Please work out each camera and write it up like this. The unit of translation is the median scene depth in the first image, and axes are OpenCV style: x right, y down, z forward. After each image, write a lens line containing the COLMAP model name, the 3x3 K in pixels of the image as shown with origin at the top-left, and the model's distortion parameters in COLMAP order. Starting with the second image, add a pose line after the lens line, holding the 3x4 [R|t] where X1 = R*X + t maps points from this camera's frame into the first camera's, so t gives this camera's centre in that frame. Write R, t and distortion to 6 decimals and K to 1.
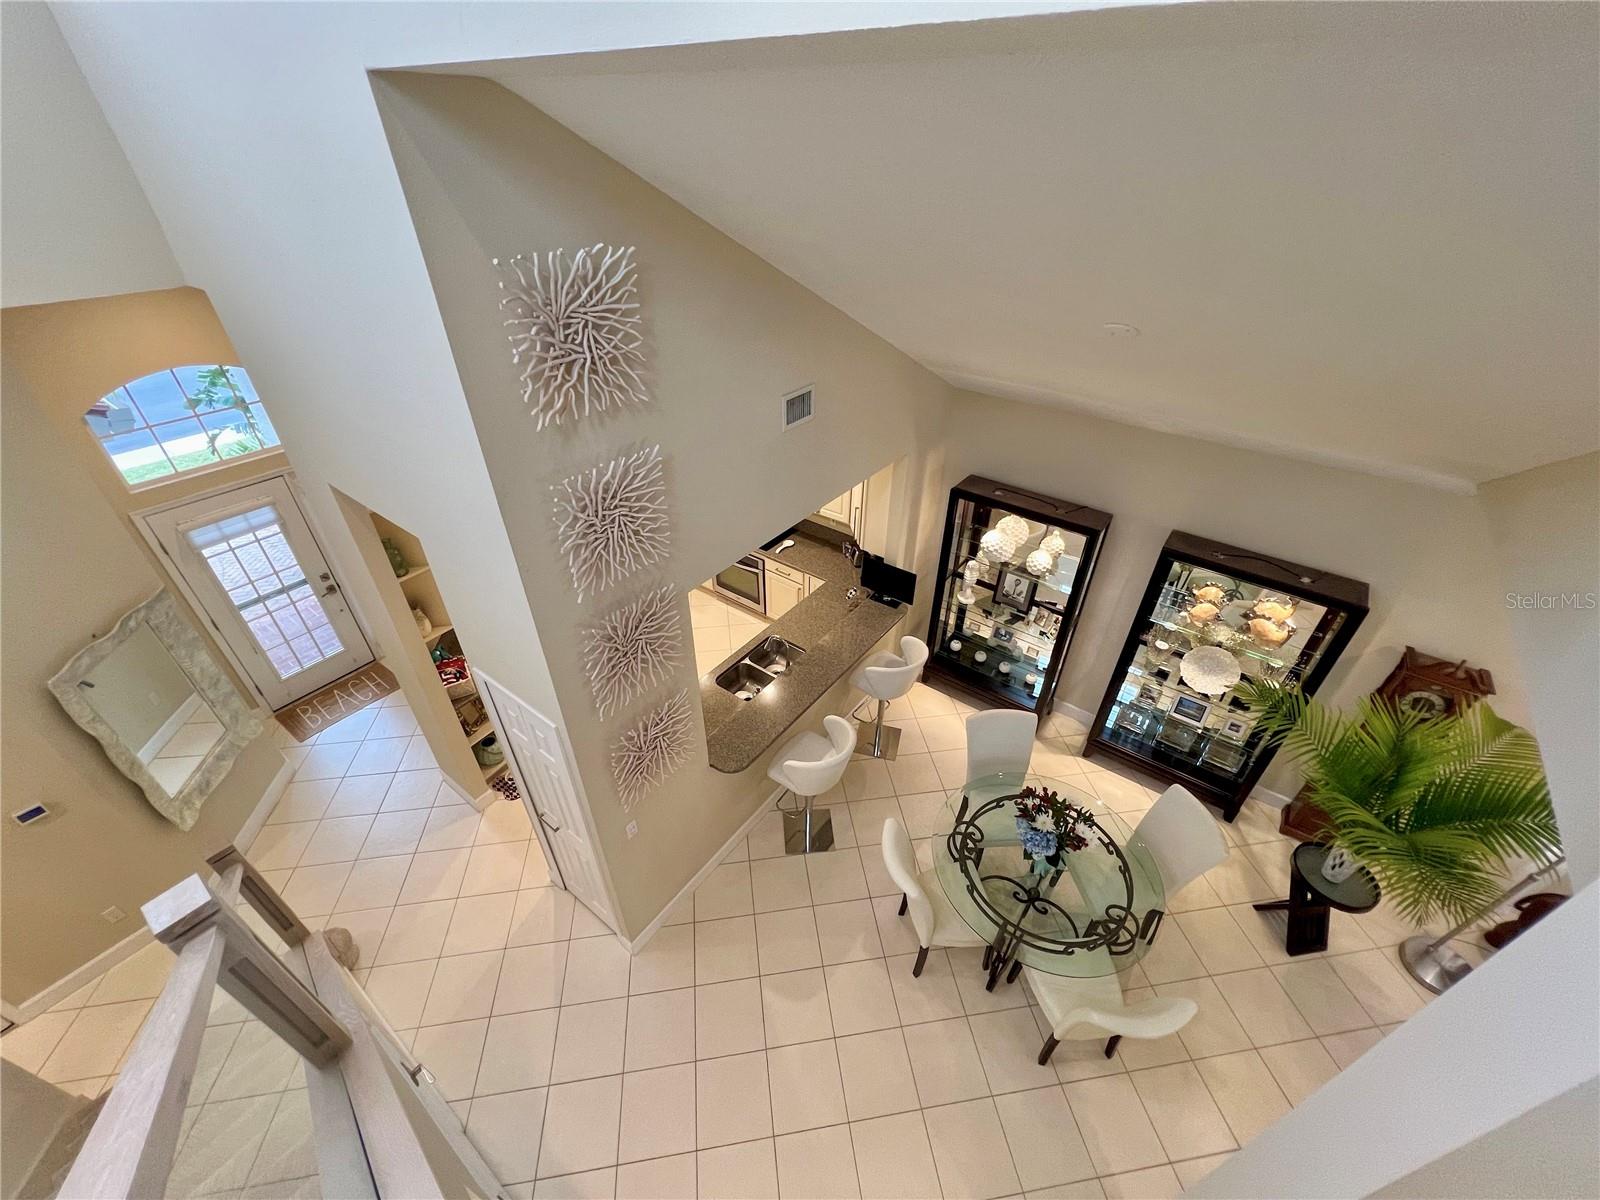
lens RADIAL K [[640.9, 0, 800.0], [0, 640.9, 600.0], [0, 0, 1]] dist [-0.002129, -0.000083]
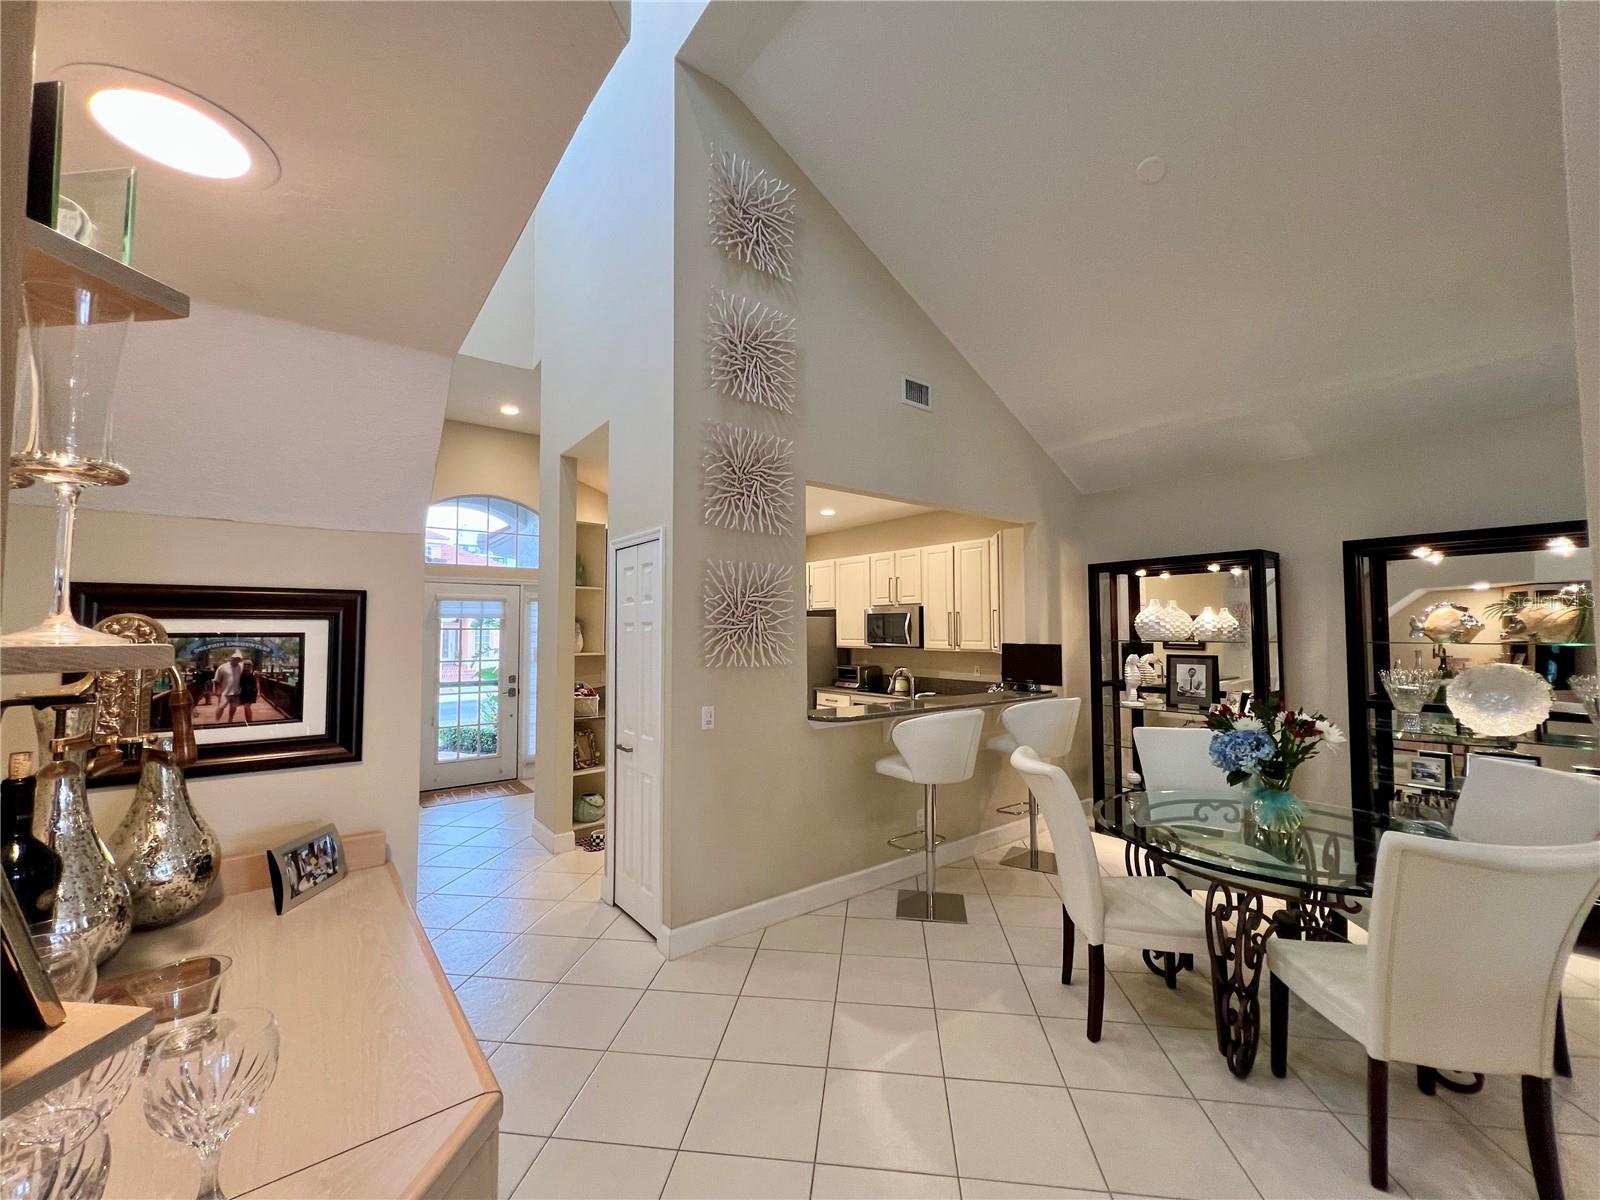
lens RADIAL K [[639.1, 0, 802.1], [0, 639.1, 600.8], [0, 0, 1]] dist [0.002960, 0.000221]
pose [[0.964081, -0.019968, -0.264856, 0.073184], [-0.148789, 0.785421, -0.600812, 0.556096], [0.220021, 0.618640, 0.754239, 0.201227]]
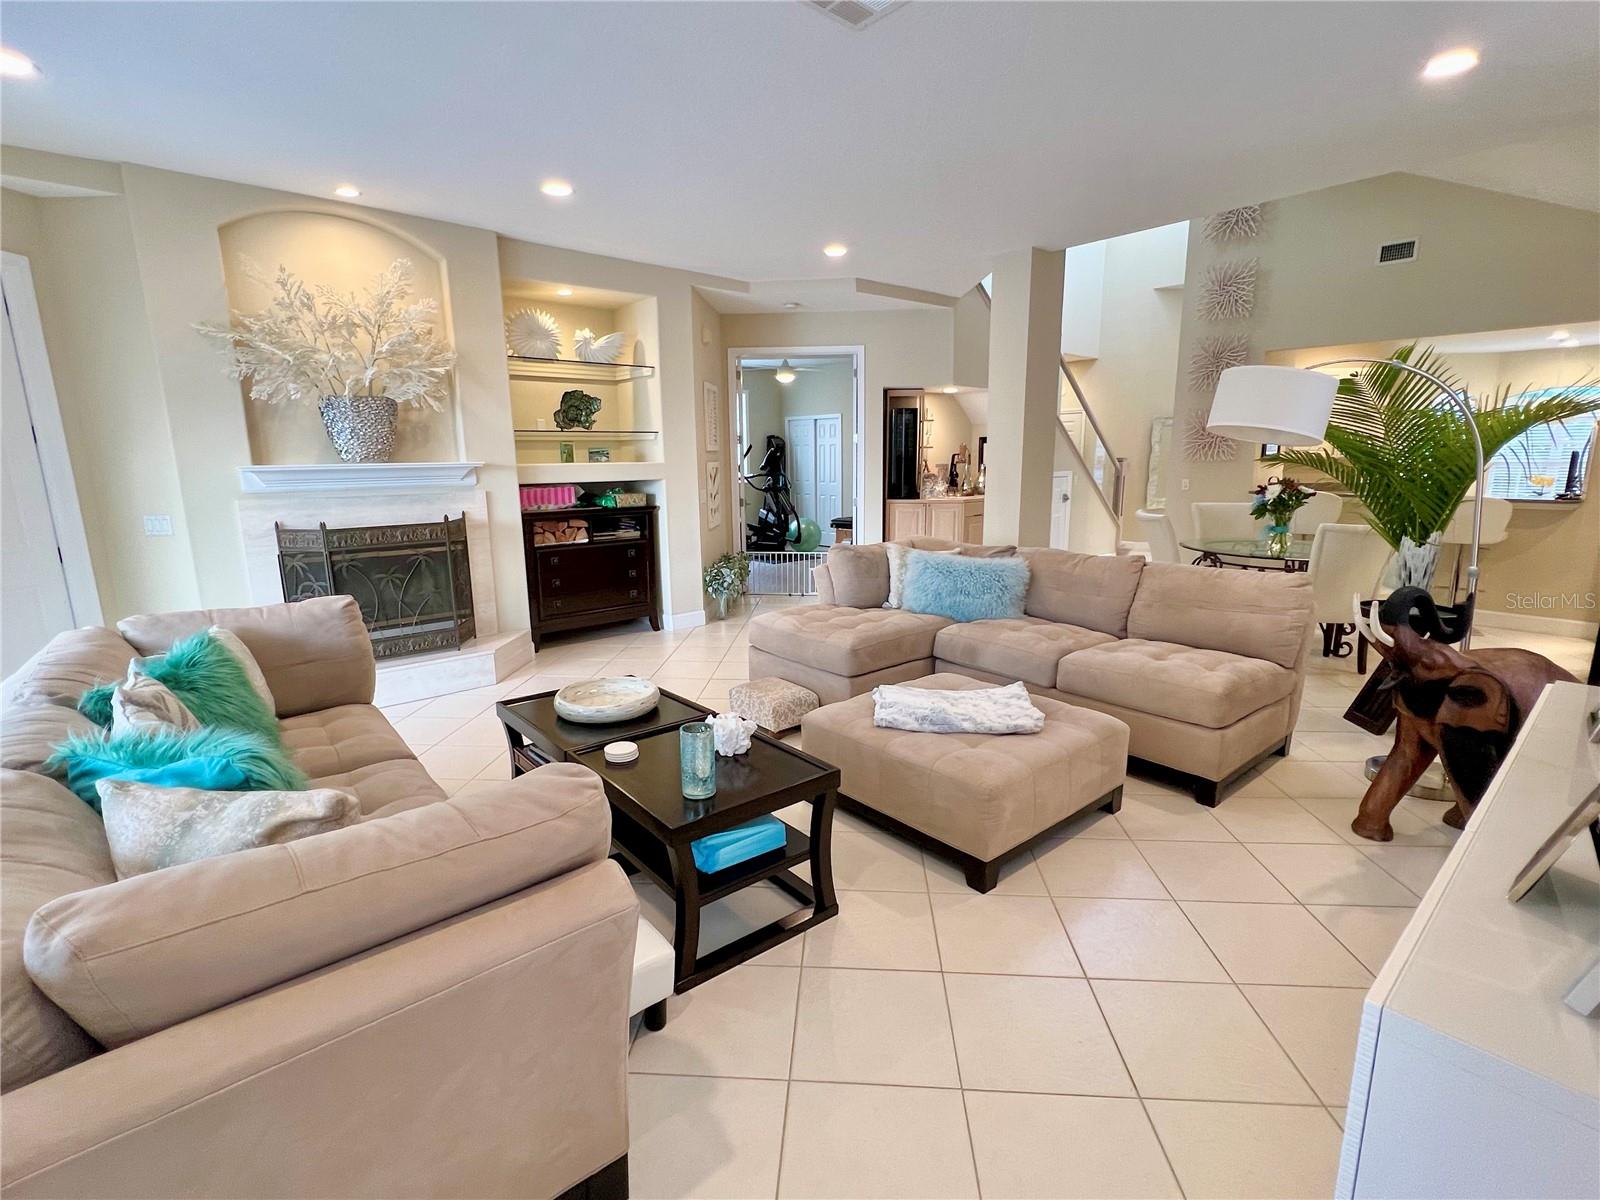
lens RADIAL K [[745.5, 0, 800.0], [0, 745.5, 600.0], [0, 0, 1]] dist [-0.001585, -0.000292]
pose [[-0.206455, 0.184808, -0.960845, 1.594577], [-0.563138, 0.780613, 0.271143, 0.501084], [0.800157, 0.597067, -0.057089, 0.317446]]
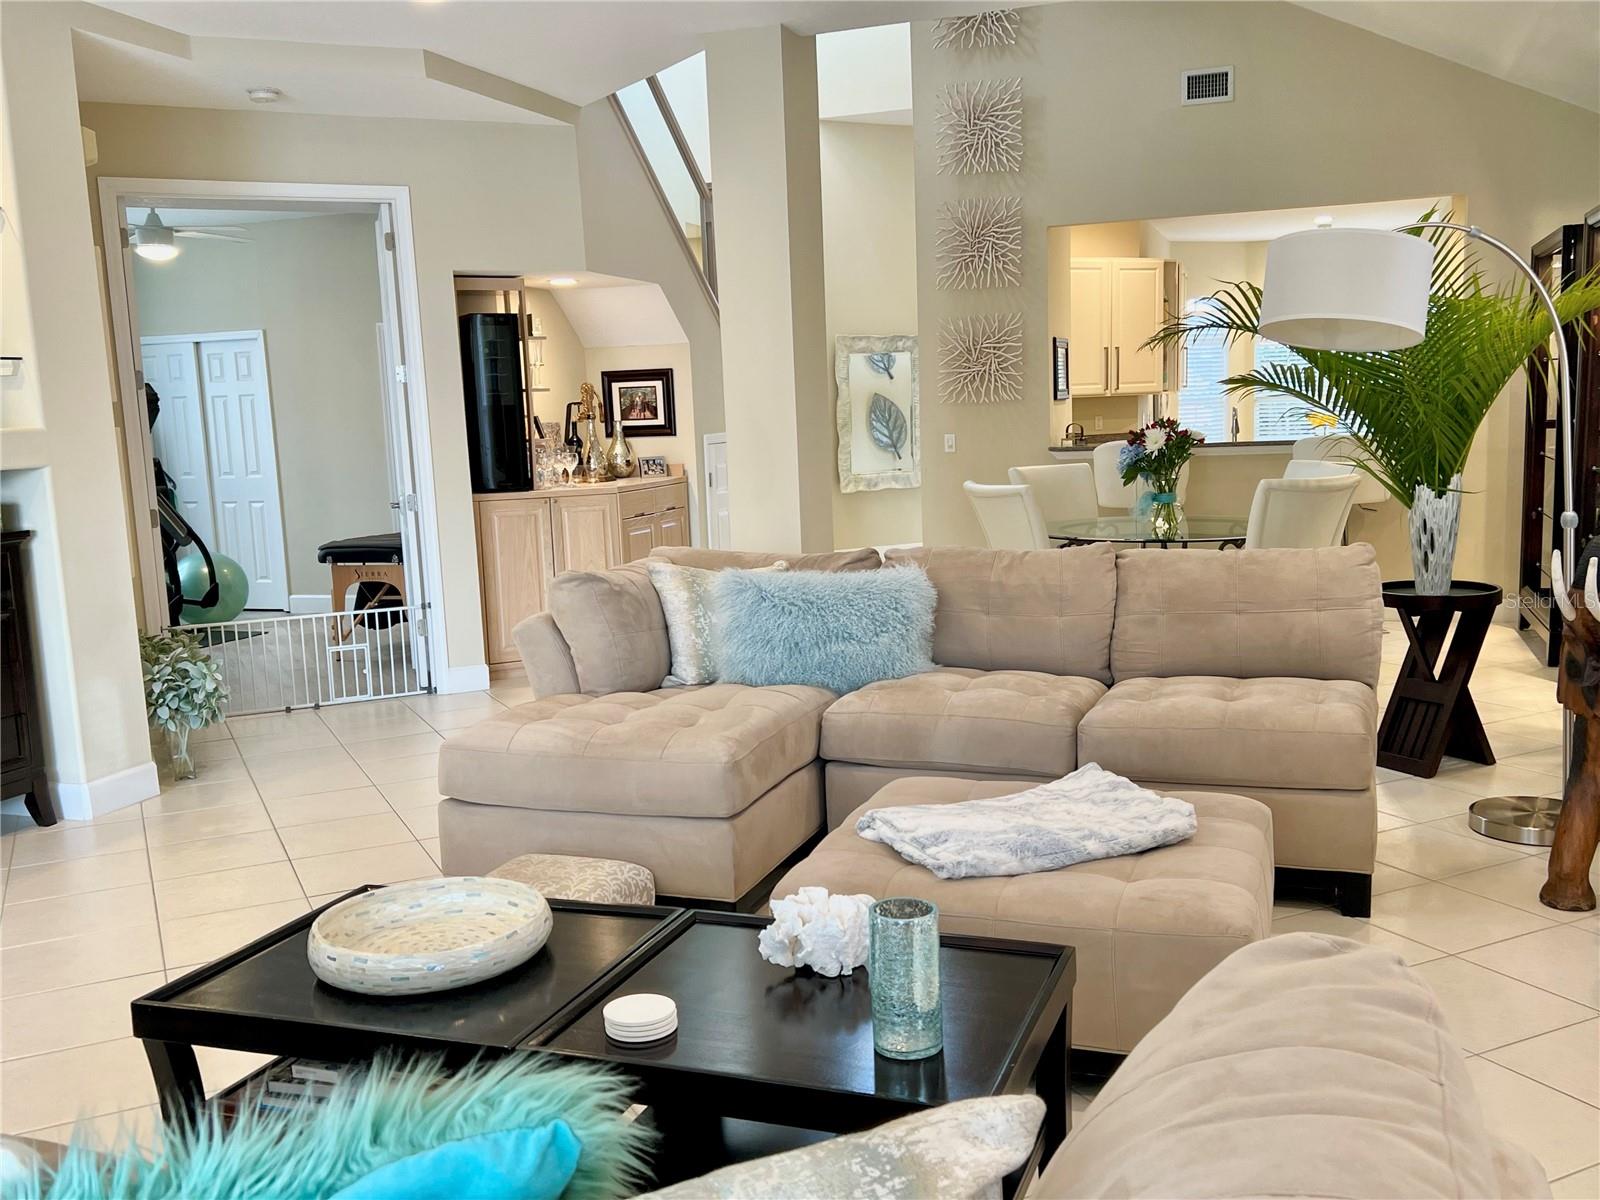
lens RADIAL K [[1445.0, 0, 792.6], [0, 1445.0, 596.7], [0, 0, 1]] dist [0.134062, -0.338013]
pose [[0.303697, 0.109021, -0.946511, 1.572724], [-0.521343, 0.850528, -0.069313, 0.683400], [0.797477, 0.514507, 0.315140, 0.085901]]
